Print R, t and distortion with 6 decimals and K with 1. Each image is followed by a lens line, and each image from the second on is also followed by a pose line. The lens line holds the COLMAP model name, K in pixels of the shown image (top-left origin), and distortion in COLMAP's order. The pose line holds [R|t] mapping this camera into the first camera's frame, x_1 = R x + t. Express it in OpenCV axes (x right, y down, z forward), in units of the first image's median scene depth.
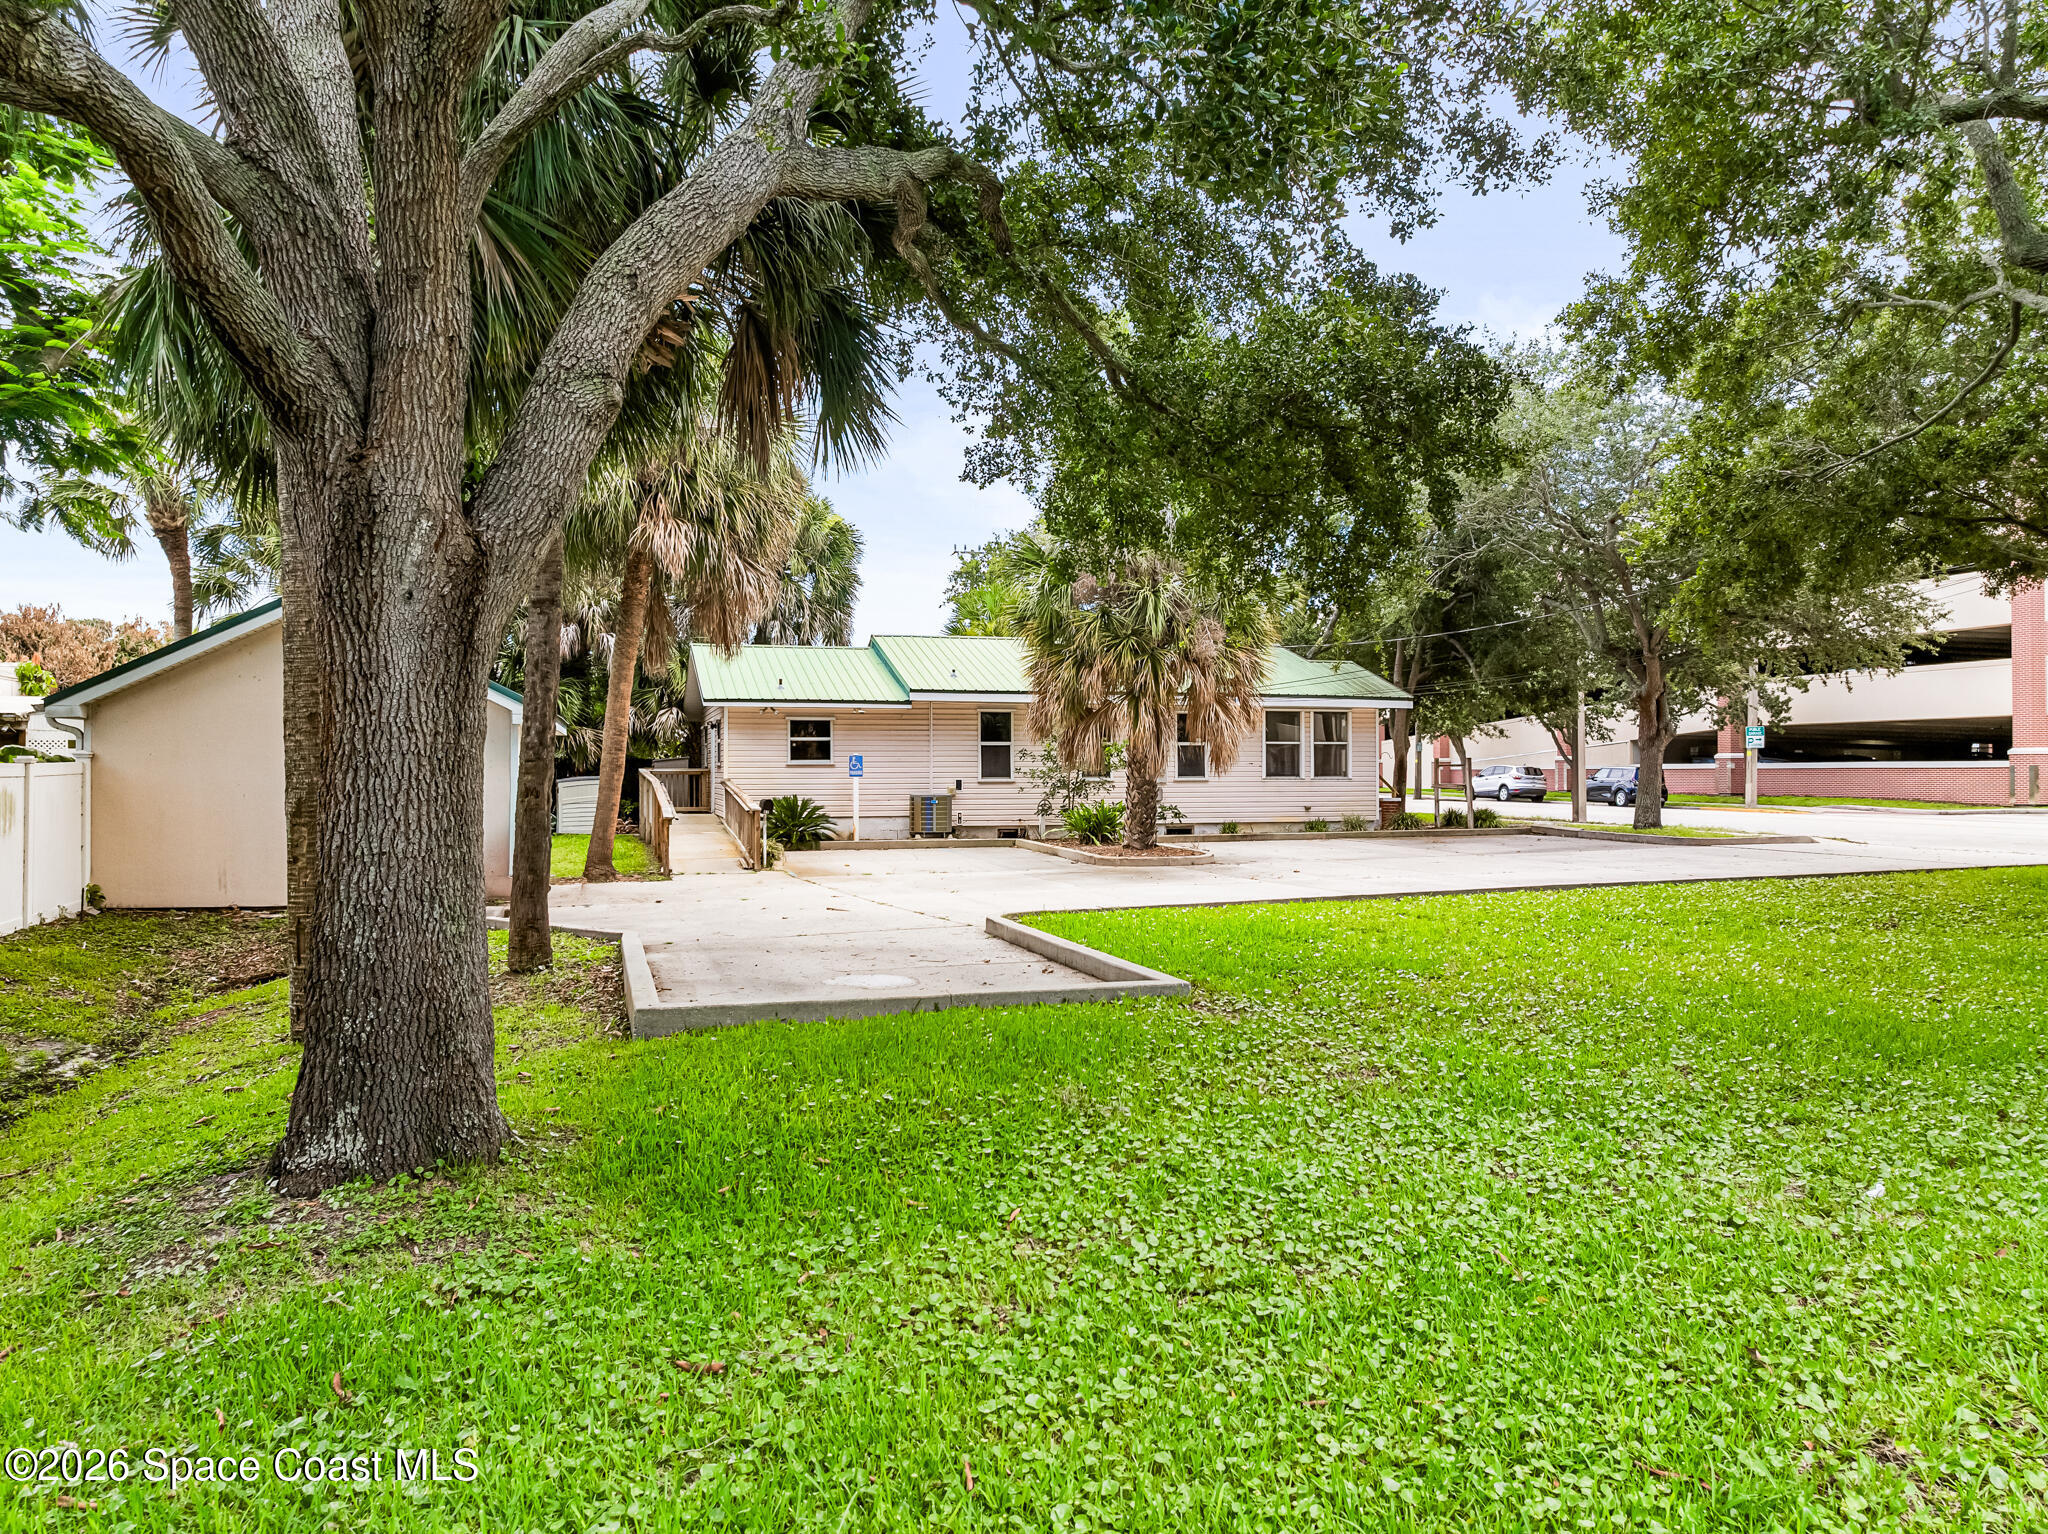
lens RADIAL K [[1441.6, 0, 1031.8], [0, 1441.6, 764.1], [0, 0, 1]] dist [-0.043722, 0.011545]
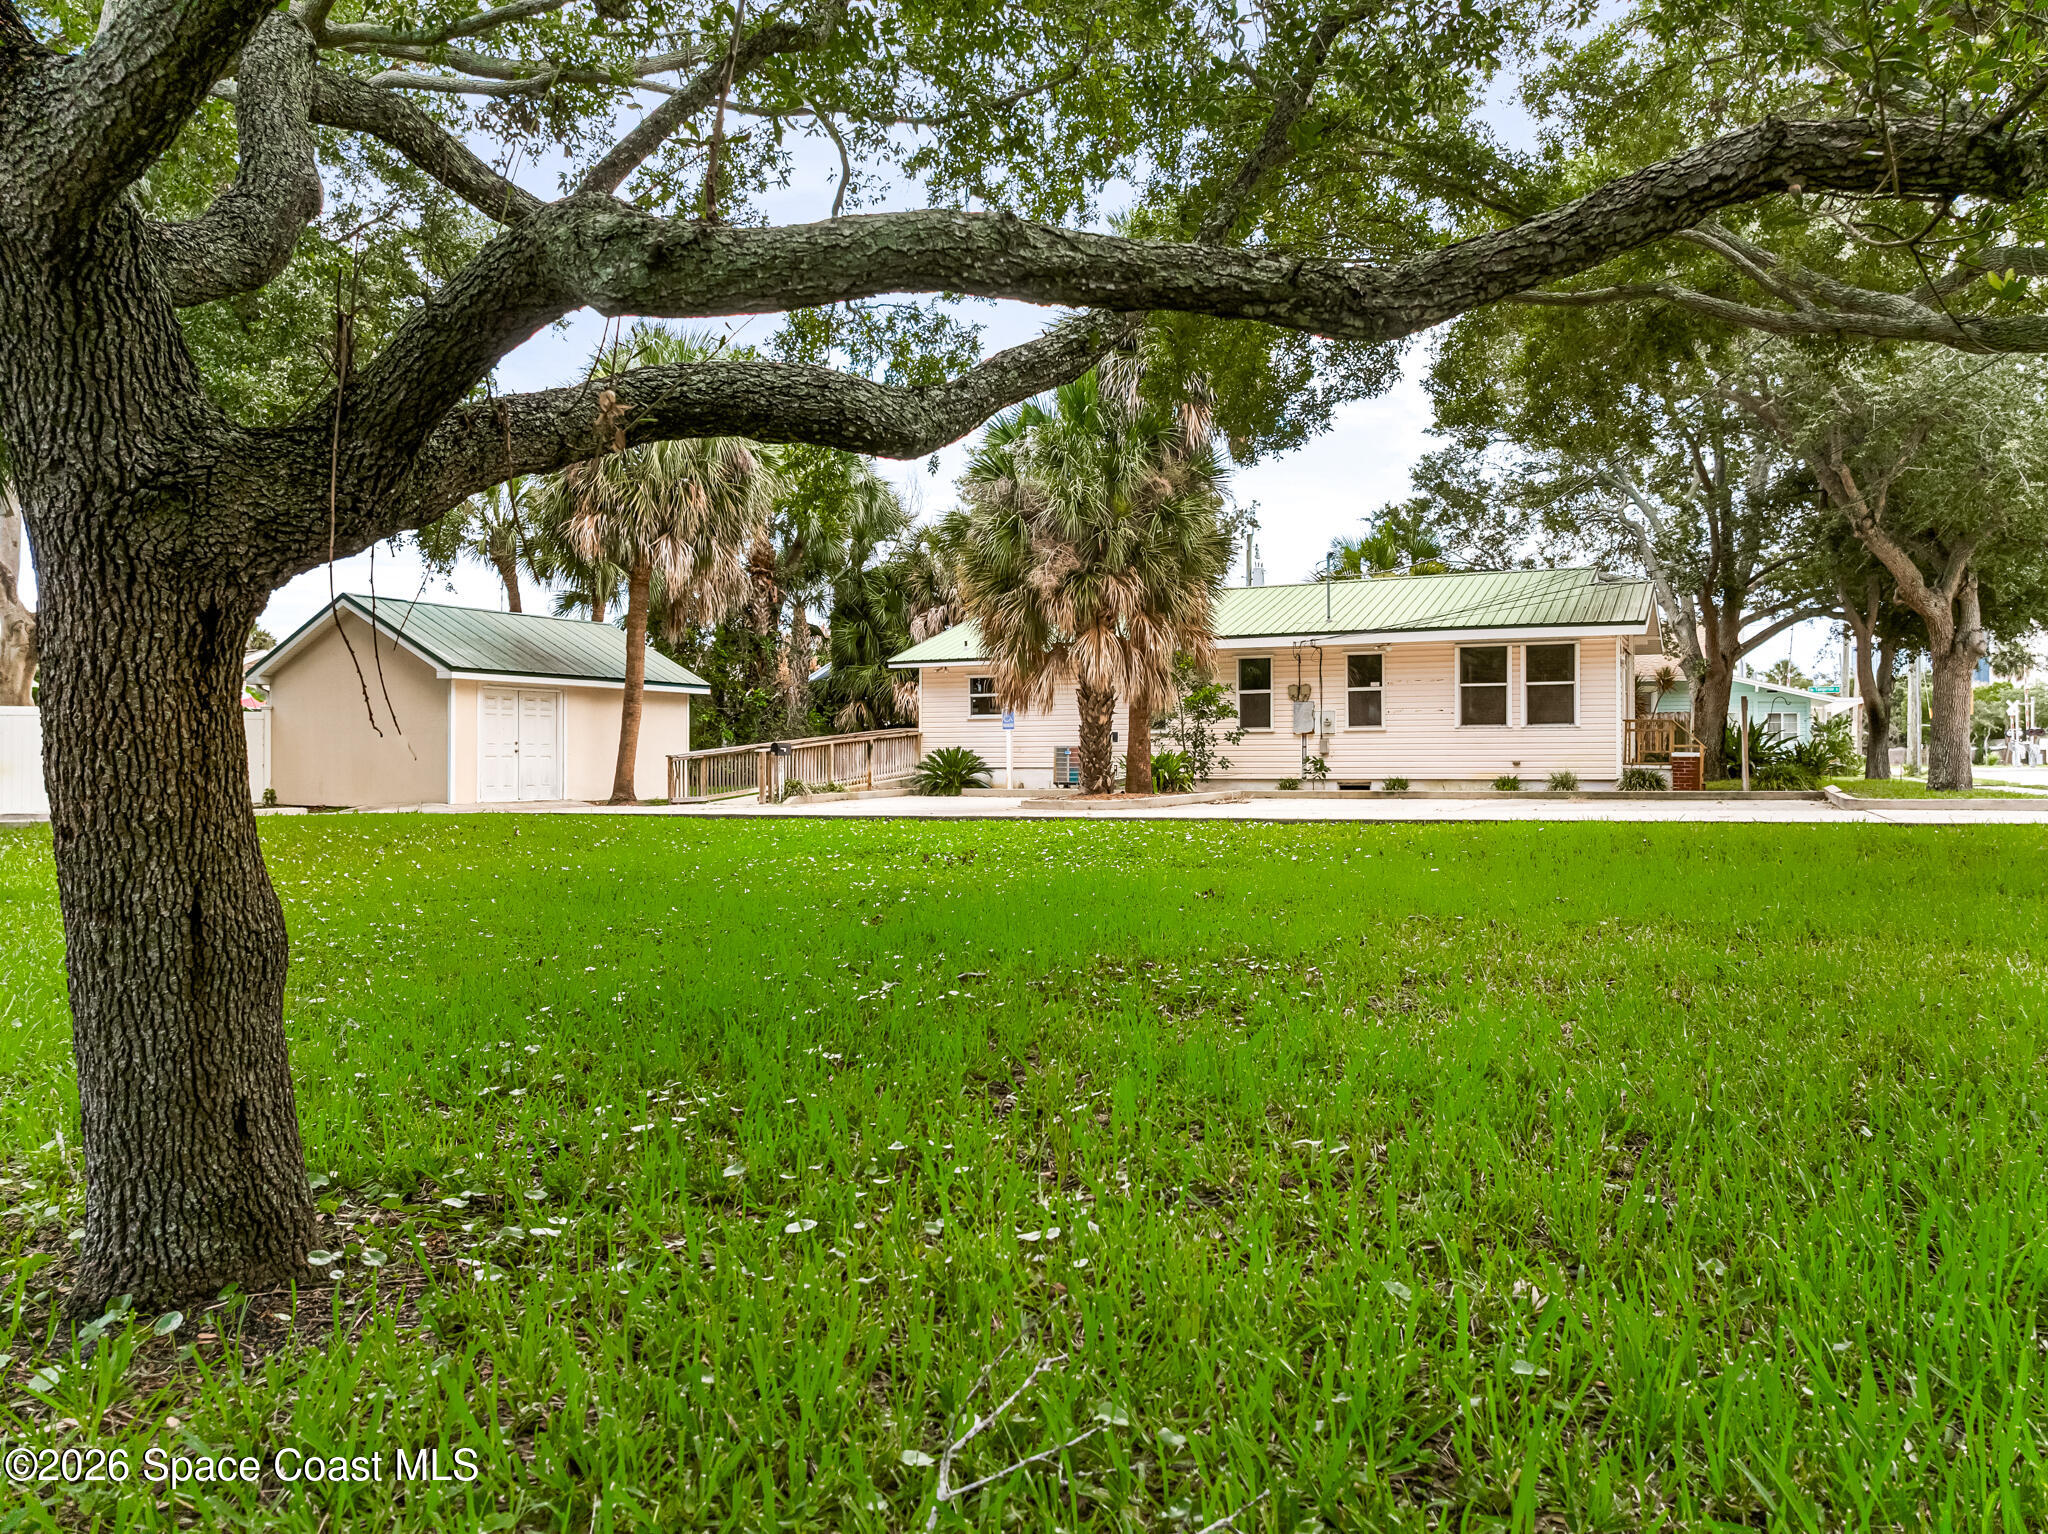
lens RADIAL K [[1441.6, 0, 1031.8], [0, 1441.6, 764.1], [0, 0, 1]] dist [-0.043722, 0.011545]
pose [[0.735660, 0.000685, -0.677351, 0.764911], [0.004118, 0.999976, 0.005483, 0.036139], [0.677339, -0.006823, 0.735639, 0.290819]]
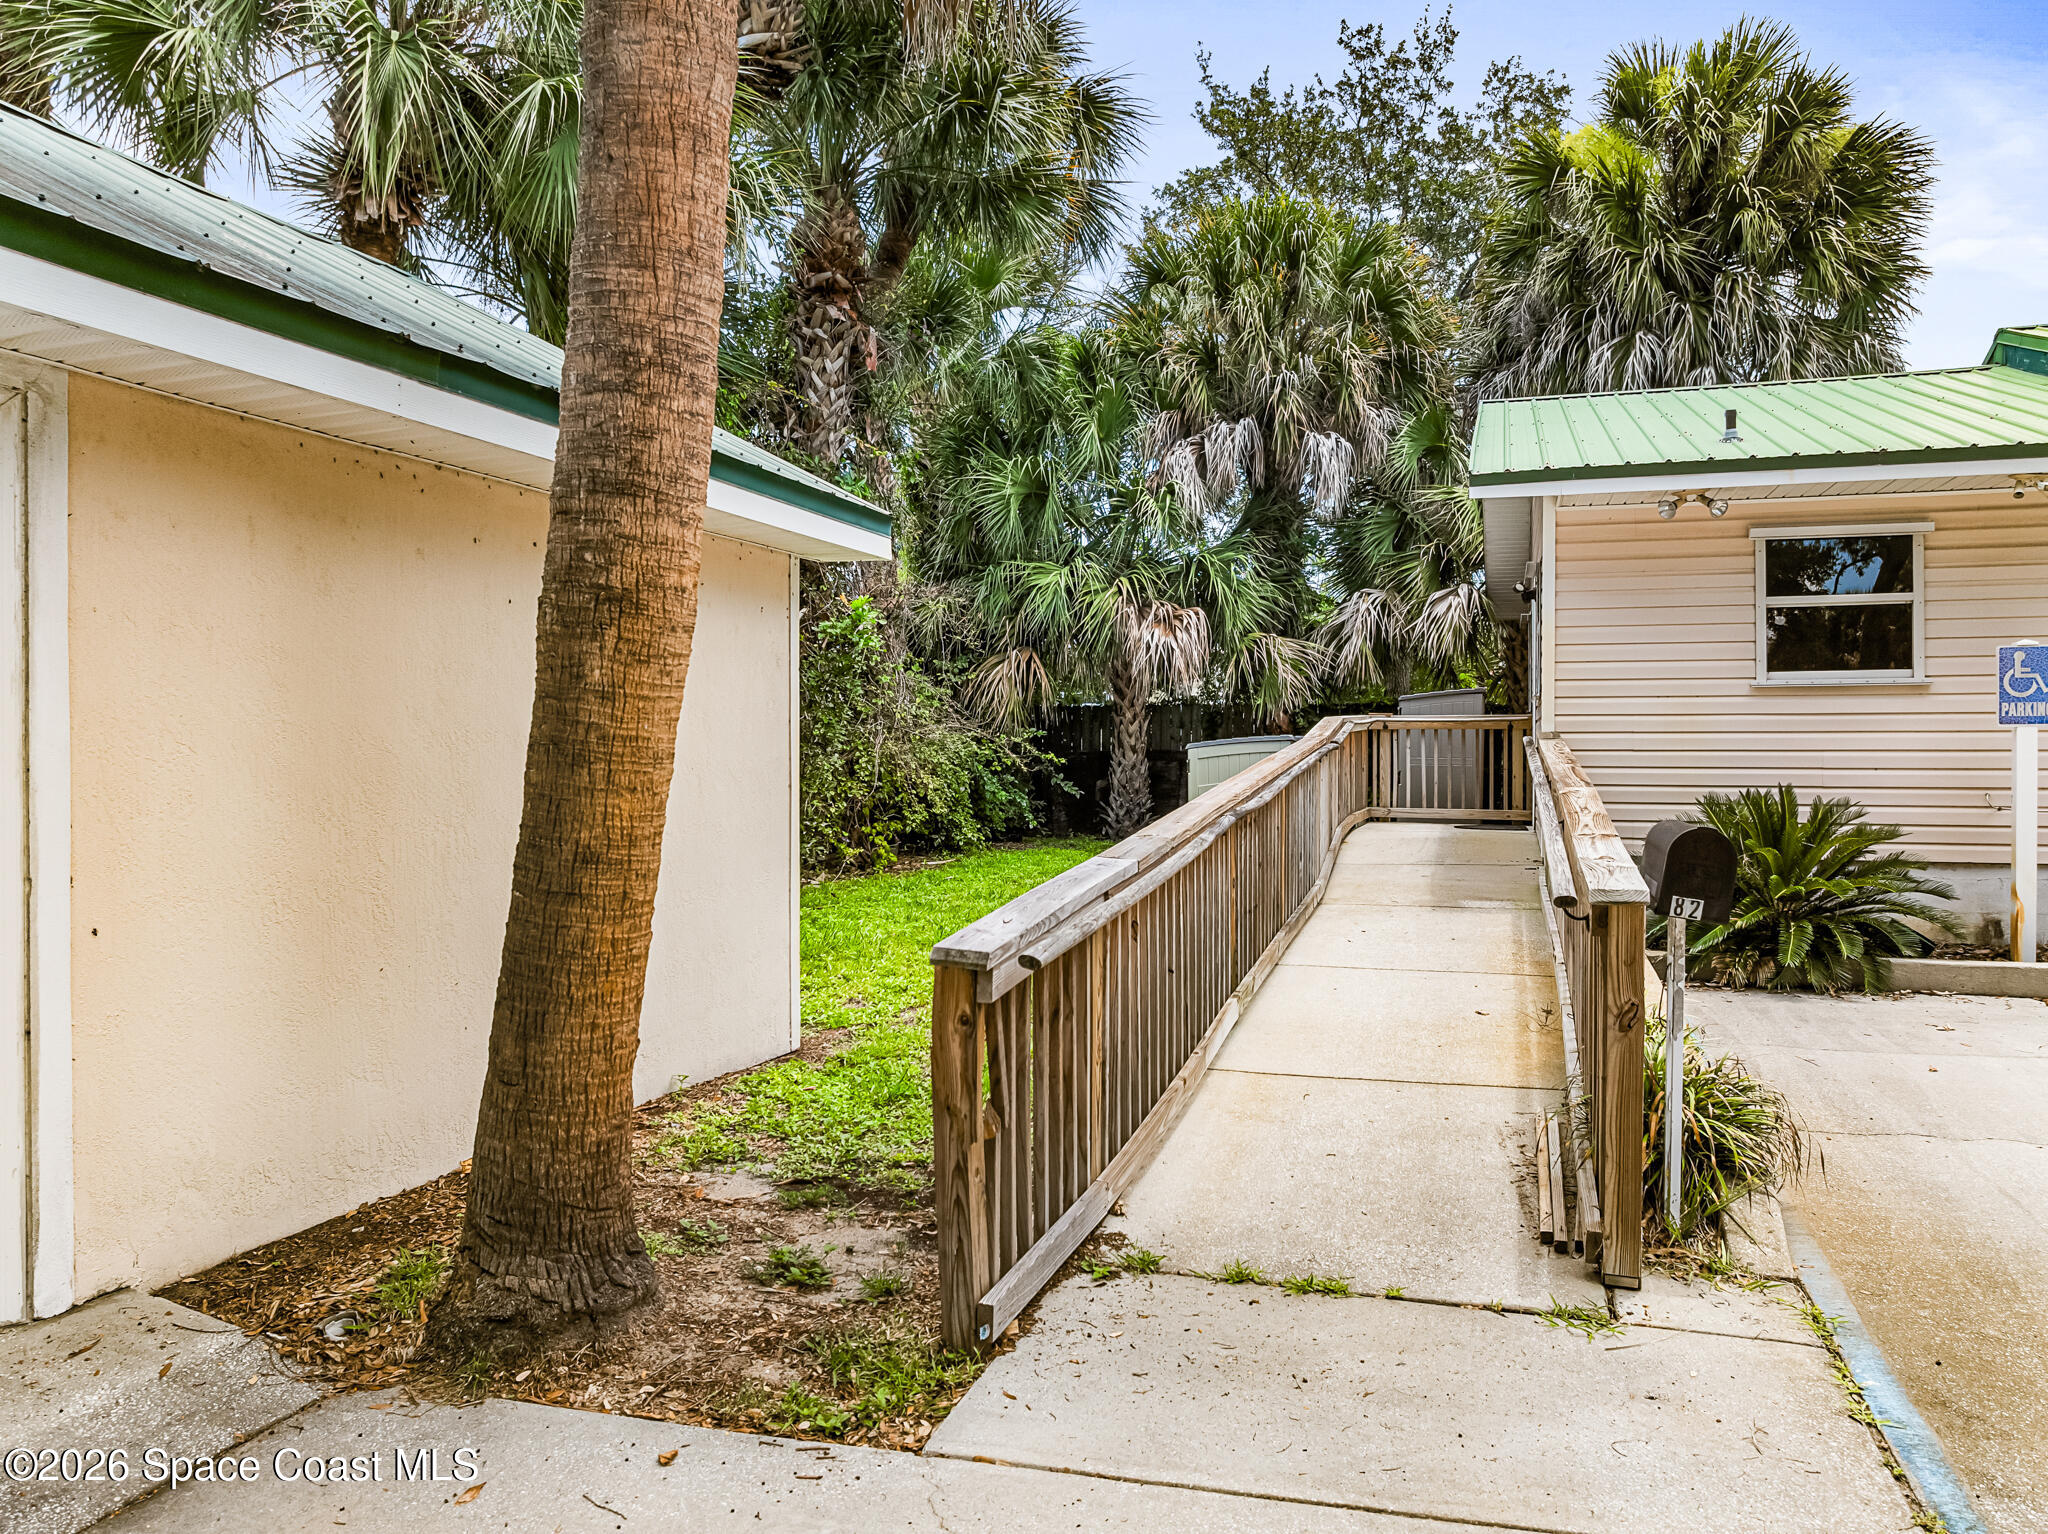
lens RADIAL K [[1441.6, 0, 1031.8], [0, 1441.6, 764.1], [0, 0, 1]] dist [-0.043722, 0.011545]
pose [[0.821659, 0.008092, -0.569922, -0.156076], [0.002115, 0.999849, 0.017245, 0.014282], [0.569975, -0.015375, 0.821518, 0.839090]]
